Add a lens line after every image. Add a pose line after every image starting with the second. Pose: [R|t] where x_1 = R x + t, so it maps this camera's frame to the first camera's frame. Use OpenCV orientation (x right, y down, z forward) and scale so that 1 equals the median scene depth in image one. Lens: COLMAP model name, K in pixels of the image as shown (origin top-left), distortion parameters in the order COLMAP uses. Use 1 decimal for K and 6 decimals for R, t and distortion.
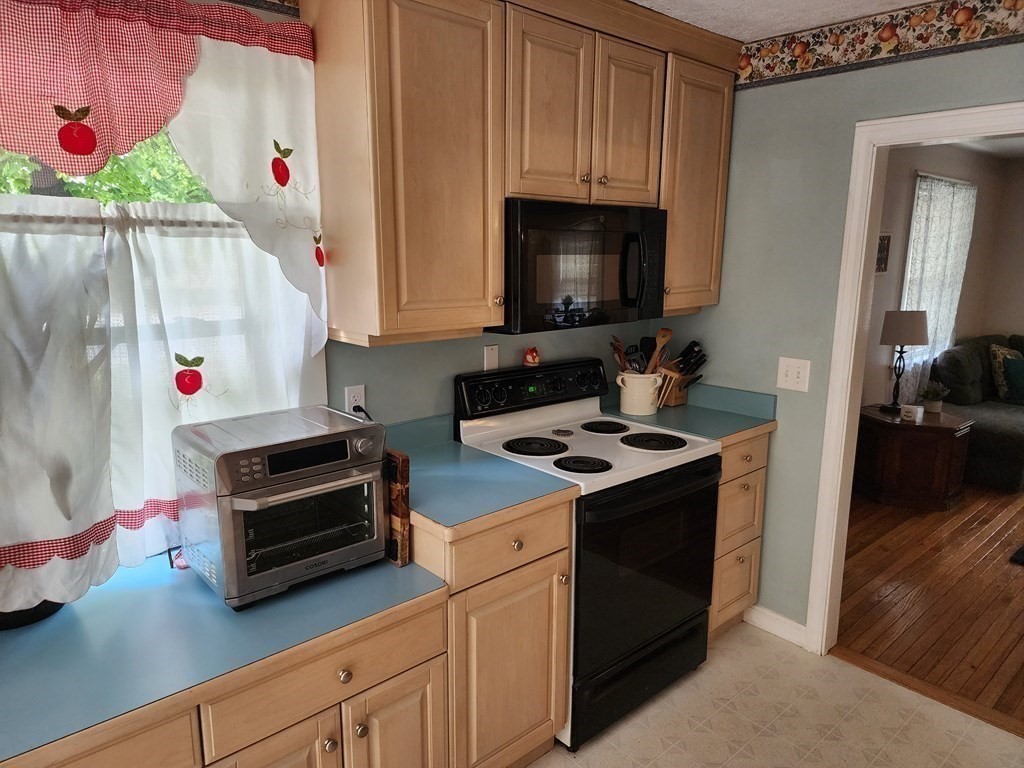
lens RADIAL K [[689.6, 0, 501.6], [0, 689.6, 389.0], [0, 0, 1]] dist [0.054091, -0.045767]
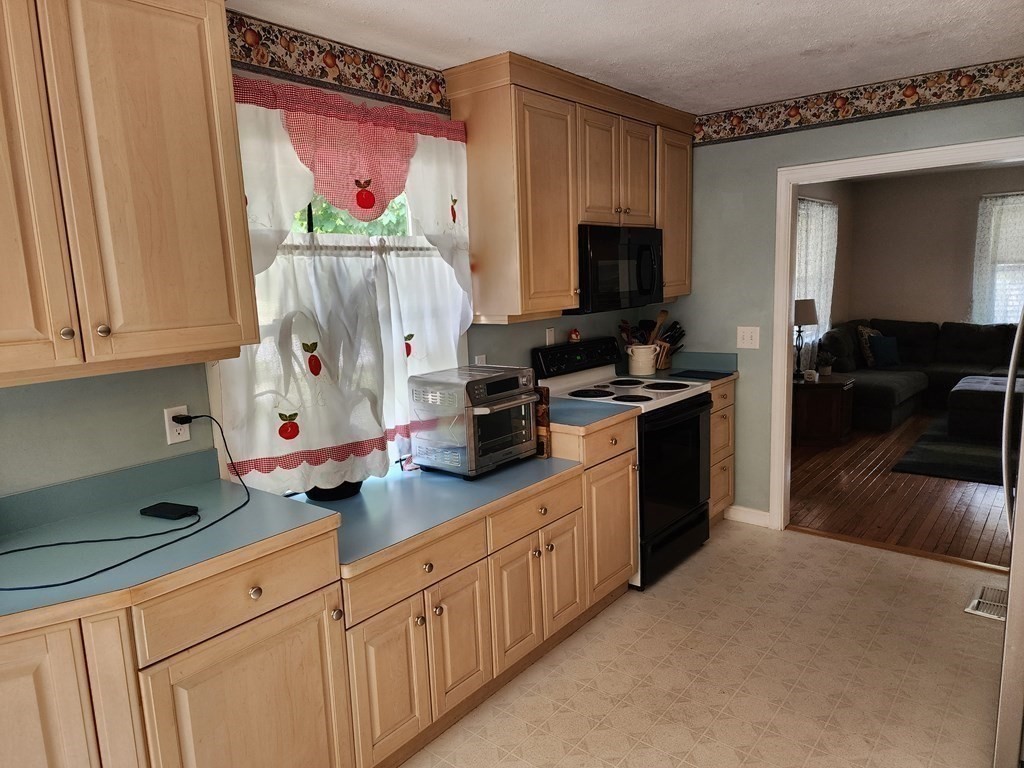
lens RADIAL K [[689.6, 0, 492.0], [0, 689.6, 393.0], [0, 0, 1]] dist [0.054091, -0.045767]
pose [[0.987867, -0.072143, 0.137529, -0.352512], [0.077101, 0.996539, -0.031066, 0.108989], [-0.134812, 0.041292, 0.990010, -0.404474]]
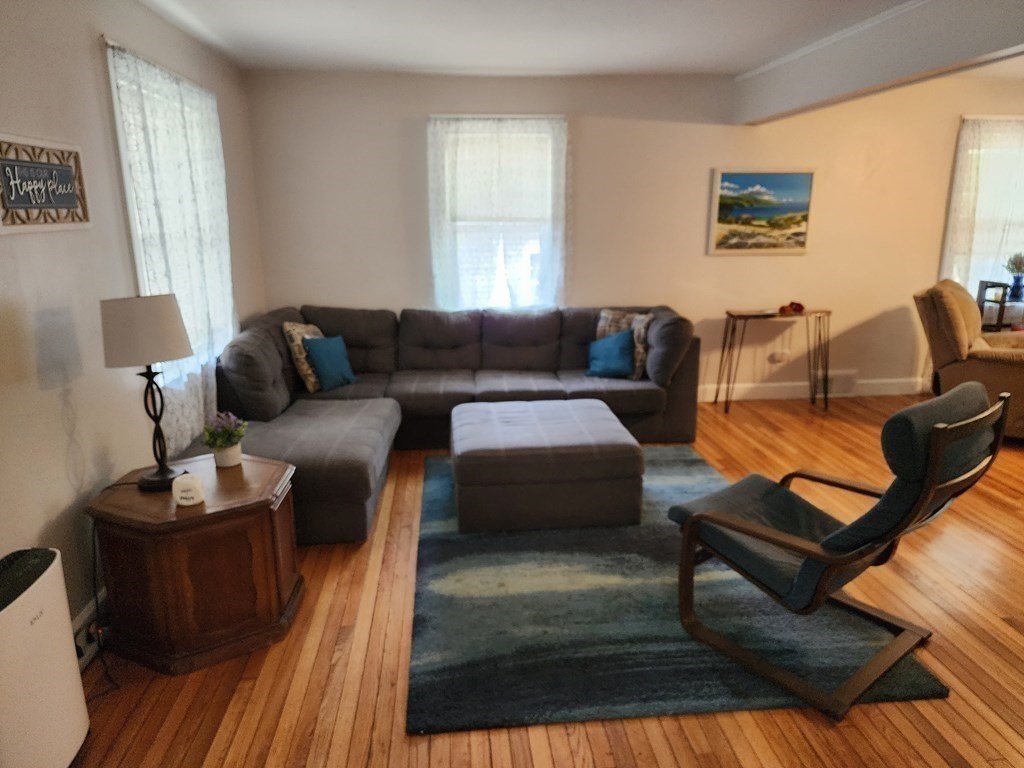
lens RADIAL K [[689.6, 0, 508.7], [0, 689.6, 388.7], [0, 0, 1]] dist [0.054091, -0.045767]
pose [[0.589250, -0.209032, 0.780442, 0.590595], [0.173225, 0.976176, 0.130669, -0.118667], [-0.789163, 0.058195, 0.611421, 0.860971]]
